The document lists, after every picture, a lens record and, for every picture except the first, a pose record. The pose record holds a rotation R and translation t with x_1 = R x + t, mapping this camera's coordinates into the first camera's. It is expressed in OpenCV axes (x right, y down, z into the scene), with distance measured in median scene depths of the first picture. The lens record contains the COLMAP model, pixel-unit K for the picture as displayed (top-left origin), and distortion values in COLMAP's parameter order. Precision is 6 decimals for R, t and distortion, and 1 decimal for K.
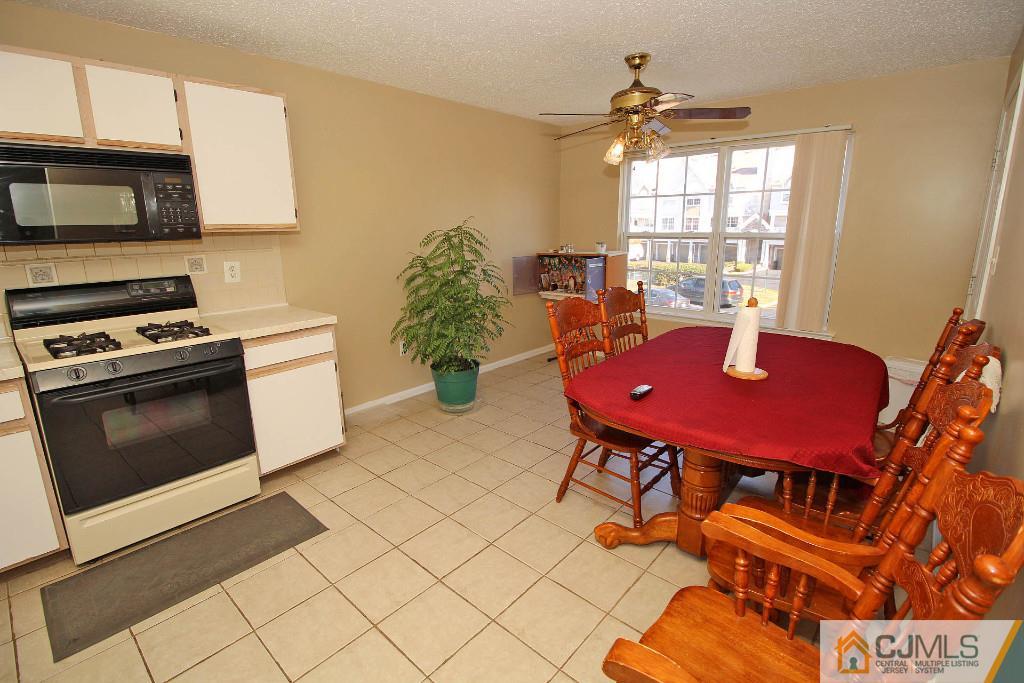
lens RADIAL K [[479.0, 0, 511.8], [0, 479.0, 343.2], [0, 0, 1]] dist [-0.011048, -0.007740]
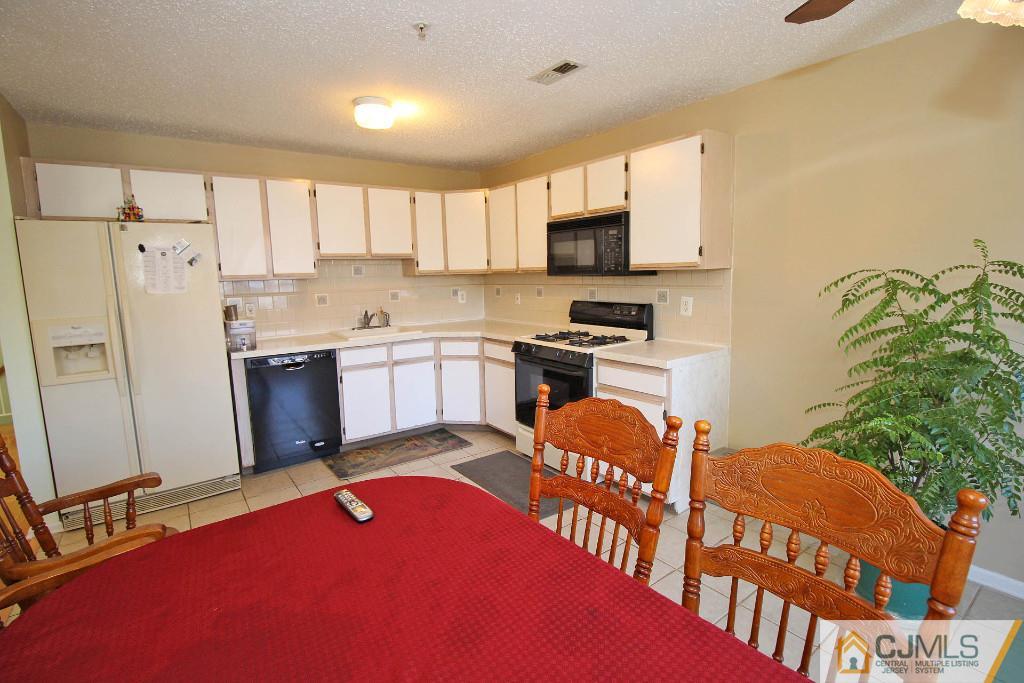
lens RADIAL K [[479.0, 0, 511.5], [0, 479.0, 339.6], [0, 0, 1]] dist [-0.011048, -0.007740]
pose [[-0.223341, 0.151272, -0.962931, 0.609507], [-0.212669, 0.956522, 0.199592, -0.229547], [0.951257, 0.249363, -0.181460, 0.918560]]
